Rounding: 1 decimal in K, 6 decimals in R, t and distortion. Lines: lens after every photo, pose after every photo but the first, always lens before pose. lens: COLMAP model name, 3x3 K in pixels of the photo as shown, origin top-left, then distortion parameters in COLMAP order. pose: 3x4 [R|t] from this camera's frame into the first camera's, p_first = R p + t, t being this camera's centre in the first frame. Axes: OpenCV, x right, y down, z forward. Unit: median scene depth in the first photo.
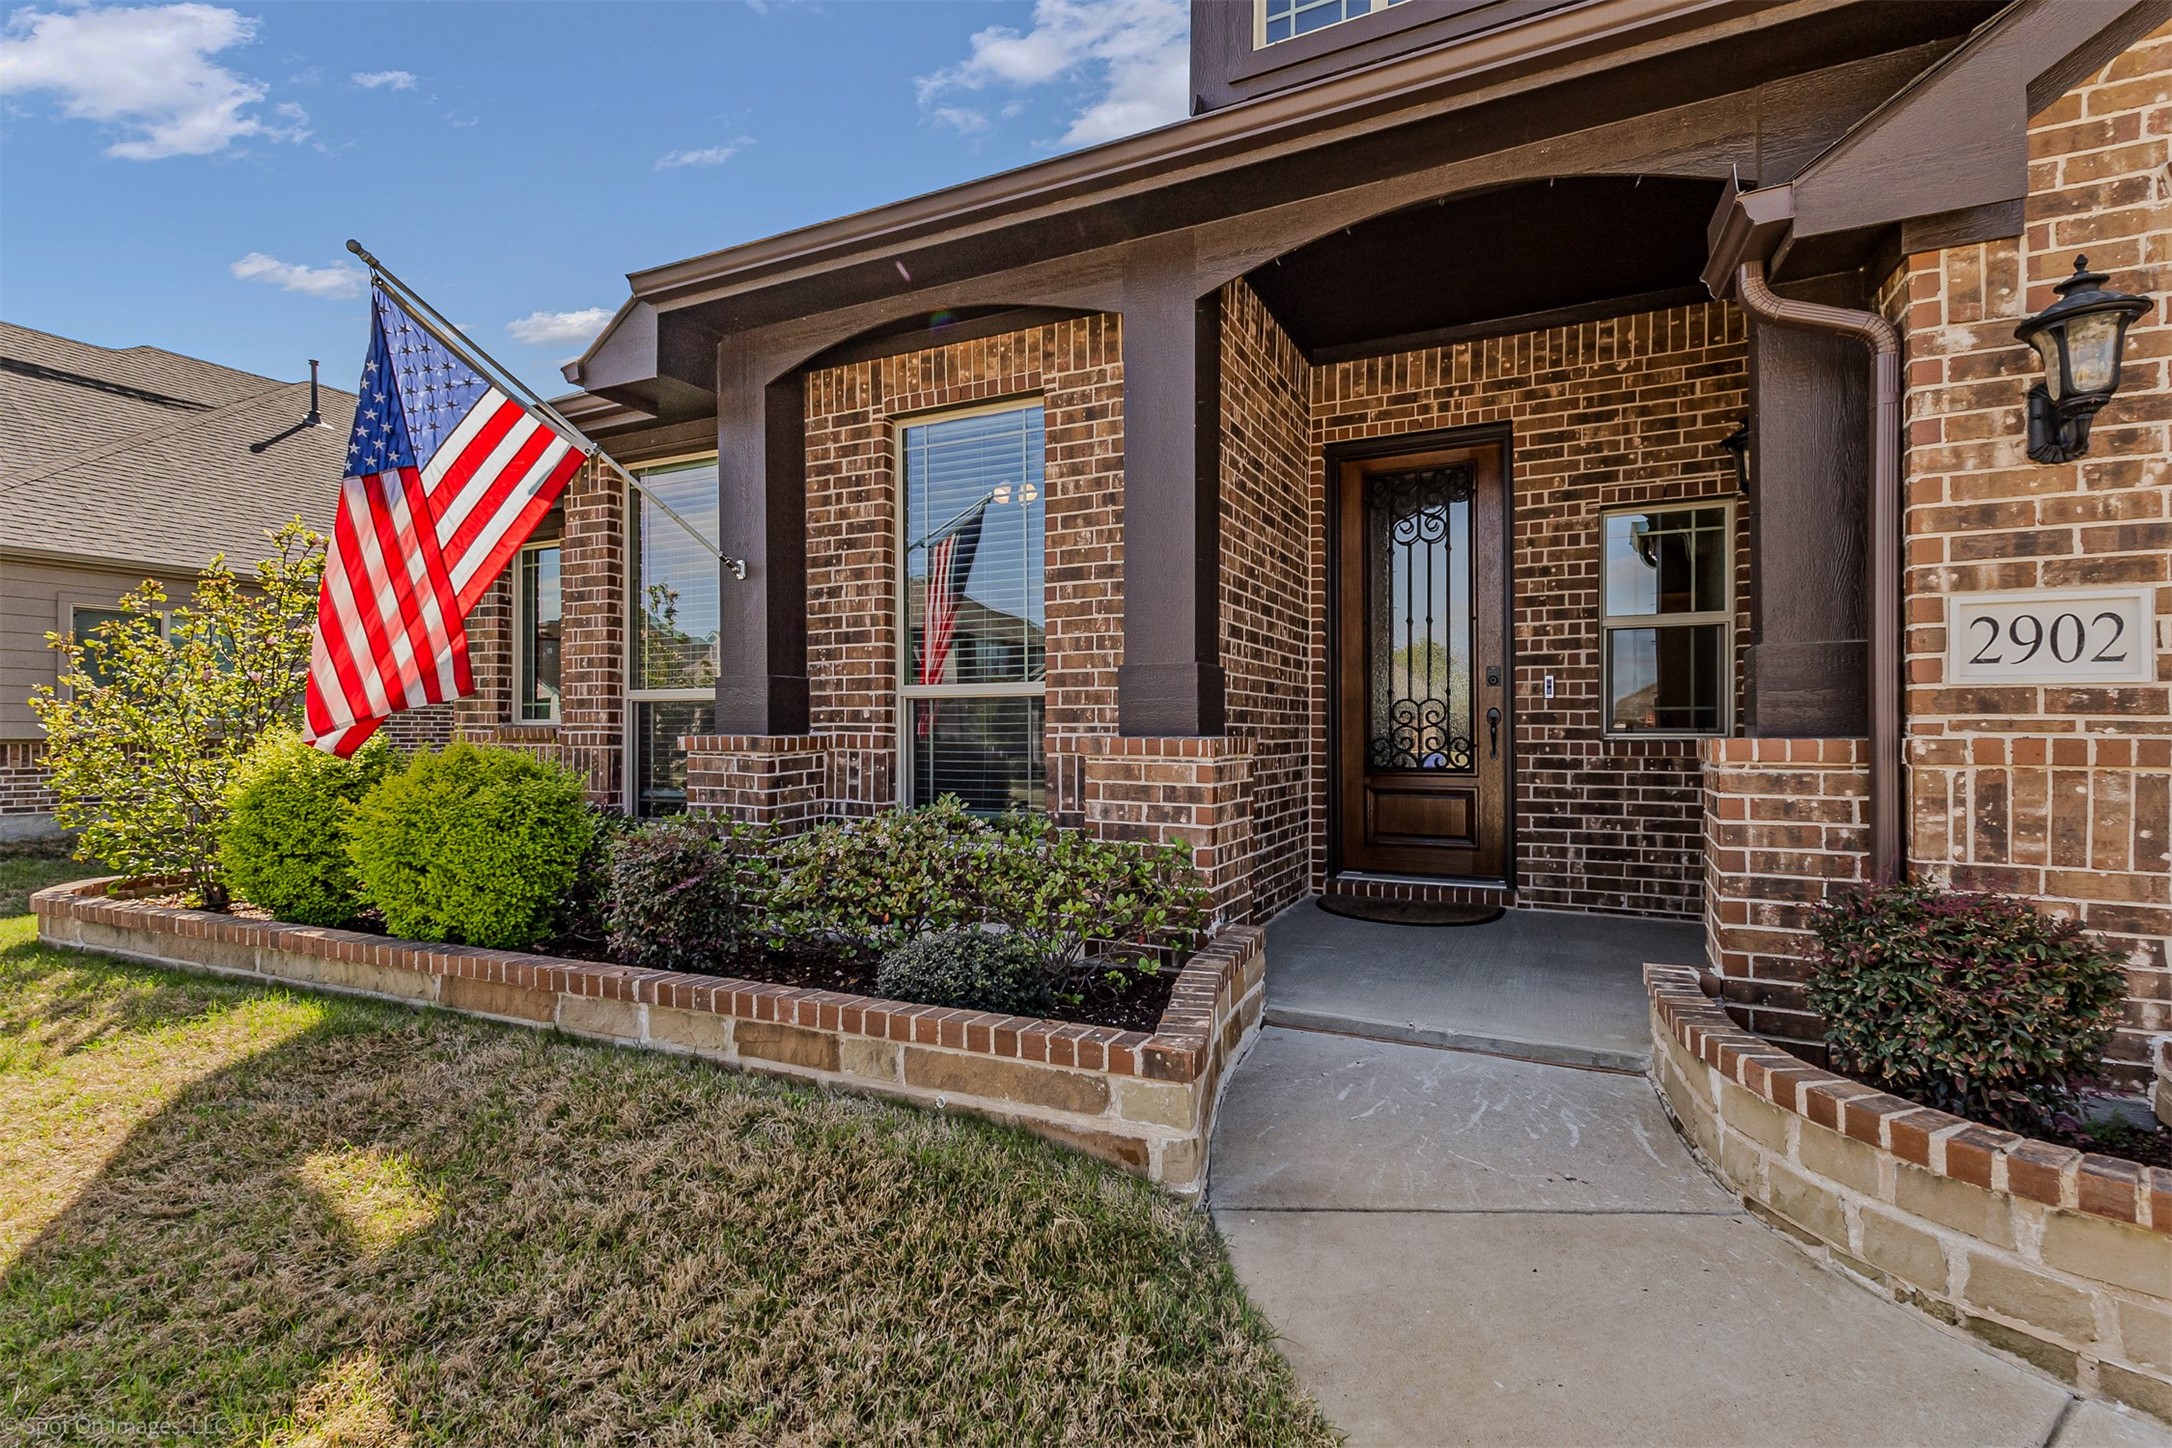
lens RADIAL K [[995.0, 0, 1092.1], [0, 995.0, 723.1], [0, 0, 1]] dist [0.029805, -0.013783]
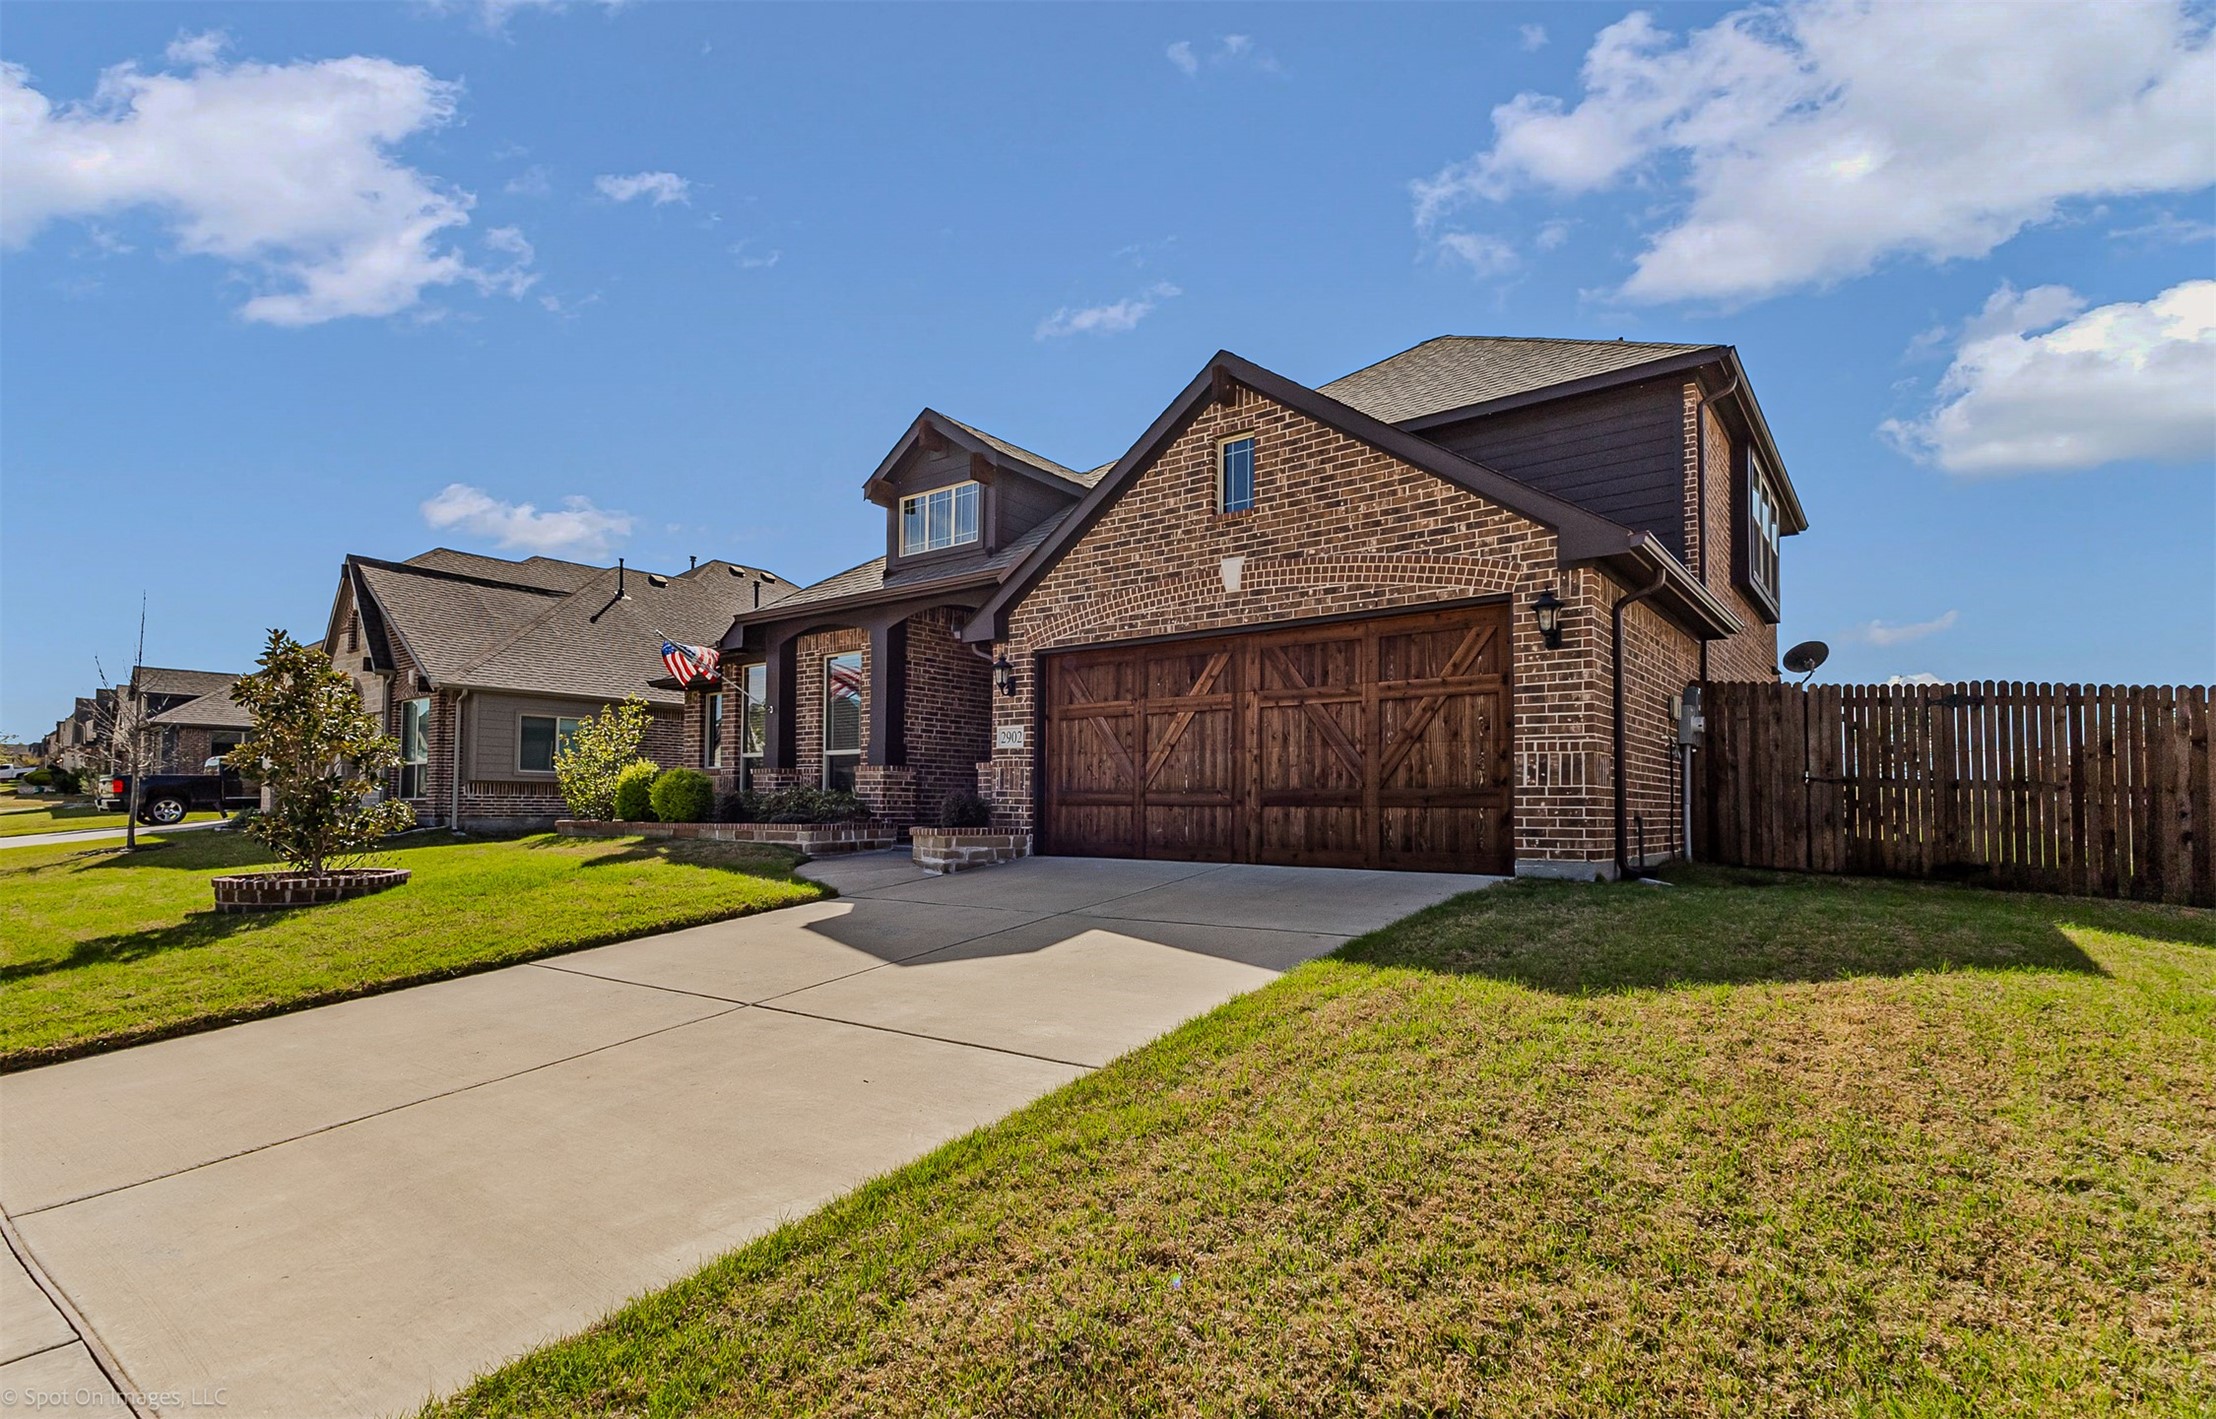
lens RADIAL K [[1061.5, 0, 1108.4], [0, 1061.5, 761.1], [0, 0, 1]] dist [0.002349, 0.000126]
pose [[0.979218, -0.000630, -0.202810, 1.298219], [-0.006597, 0.999367, -0.034955, 0.098617], [0.202703, 0.035566, 0.978594, -1.895993]]
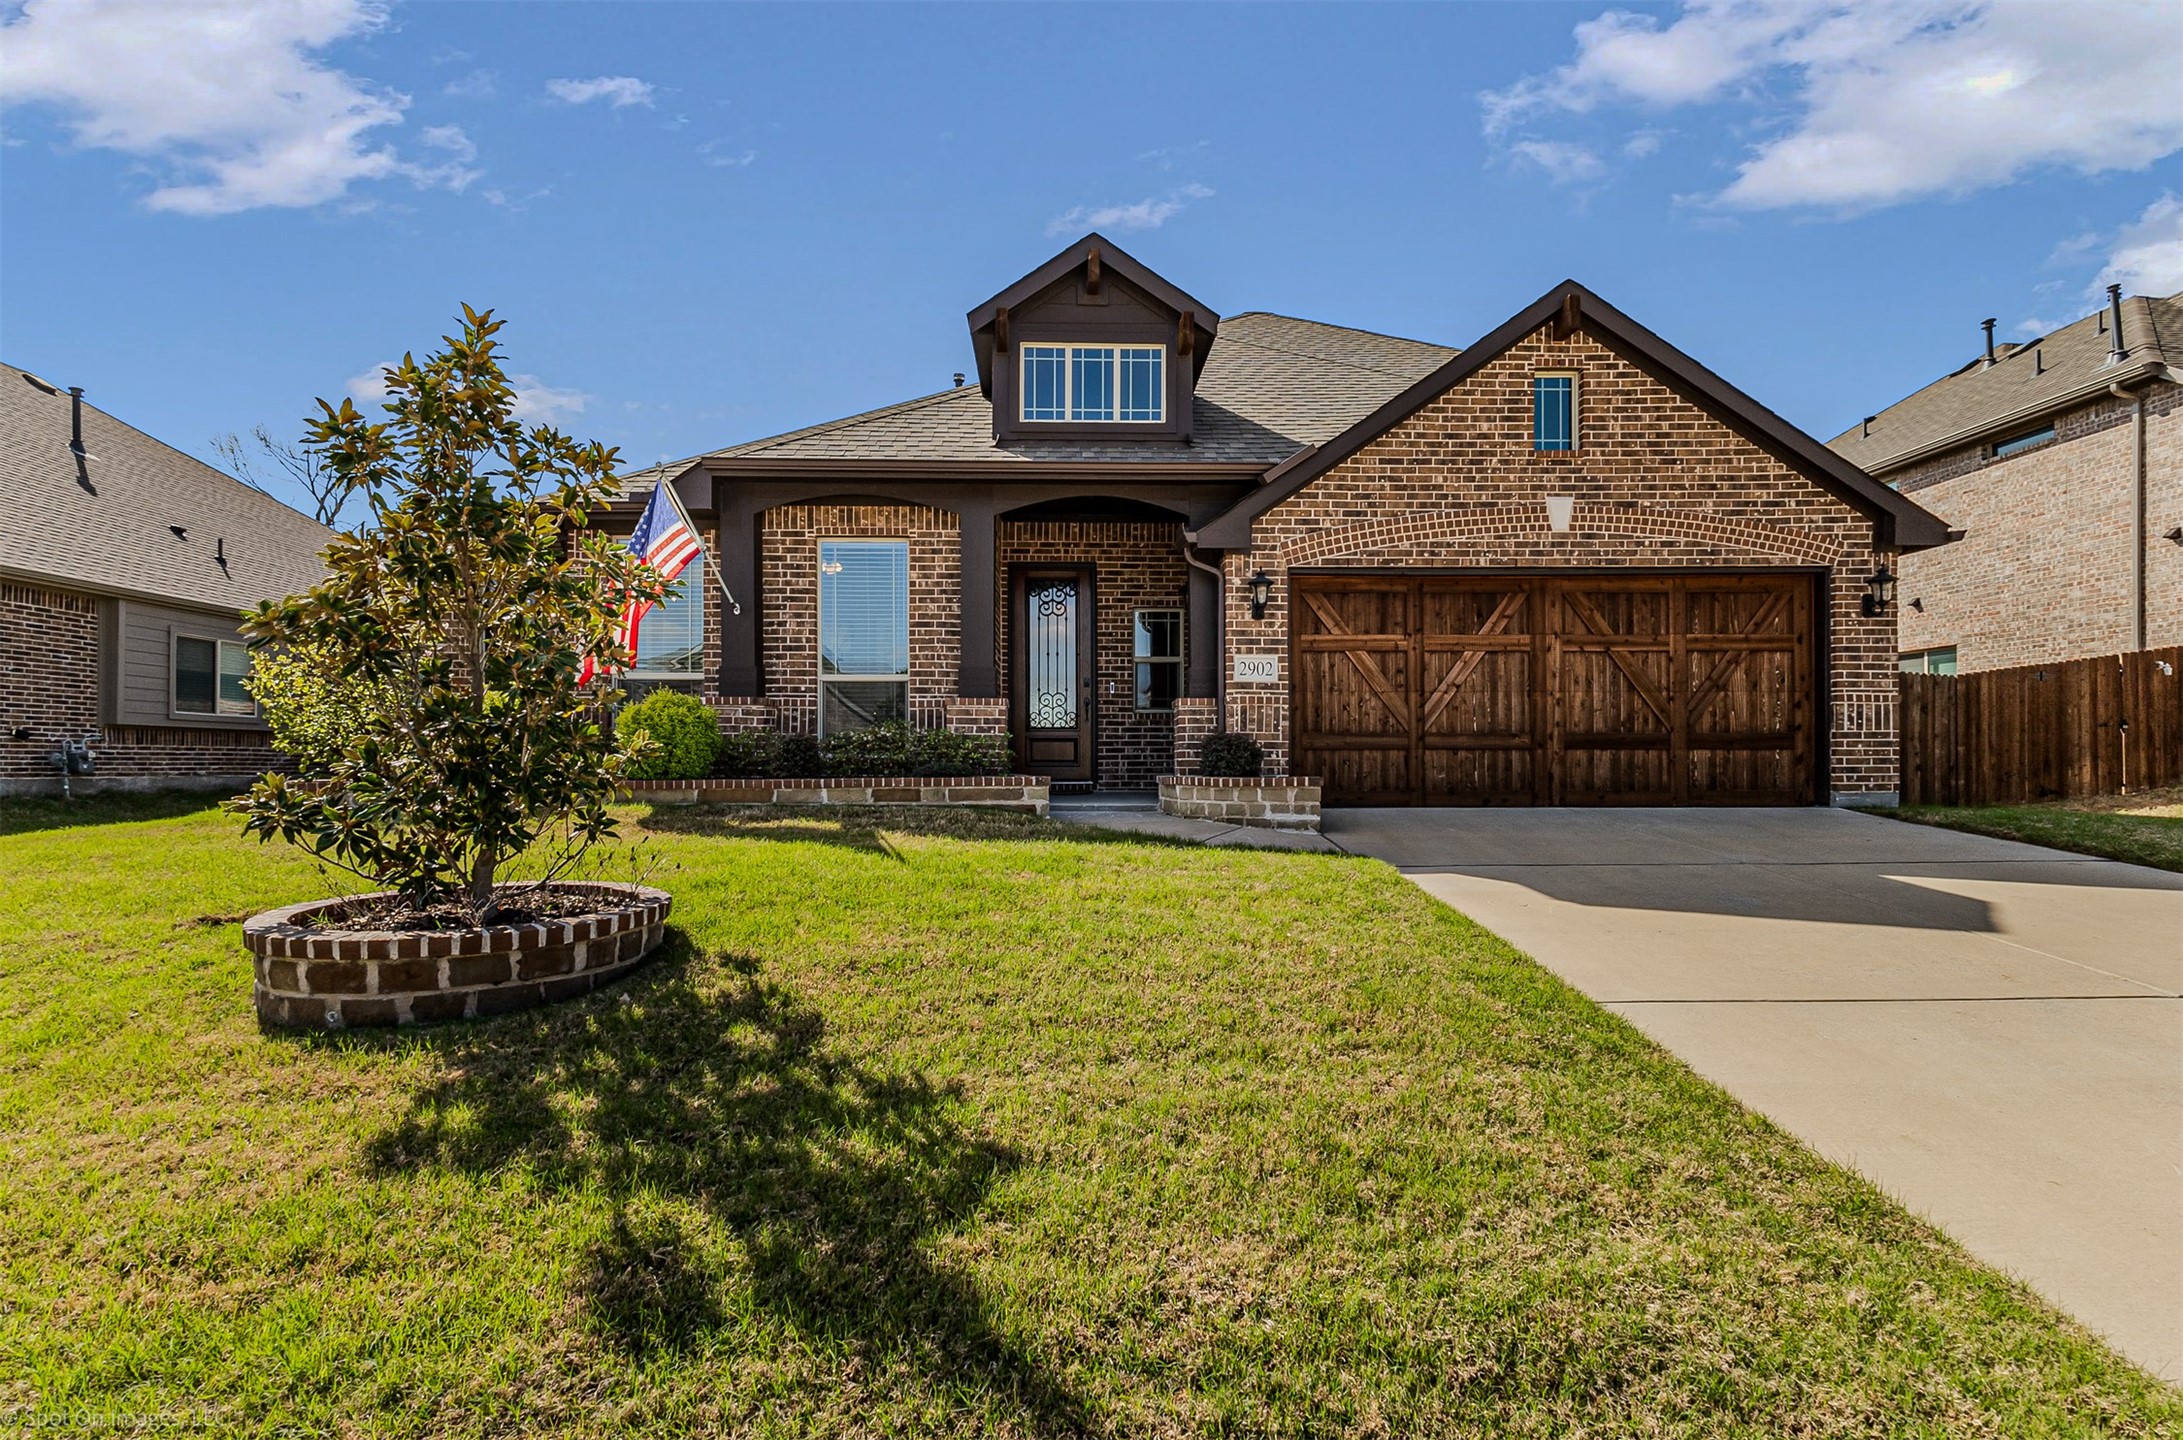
lens RADIAL K [[1024.1, 0, 1096.2], [0, 1024.1, 747.0], [0, 0, 1]] dist [0.015425, -0.000013]
pose [[0.886203, 0.007124, 0.463242, -0.708844], [-0.004162, 0.999964, -0.007417, 0.128198], [-0.463278, 0.004645, 0.886201, -1.120188]]
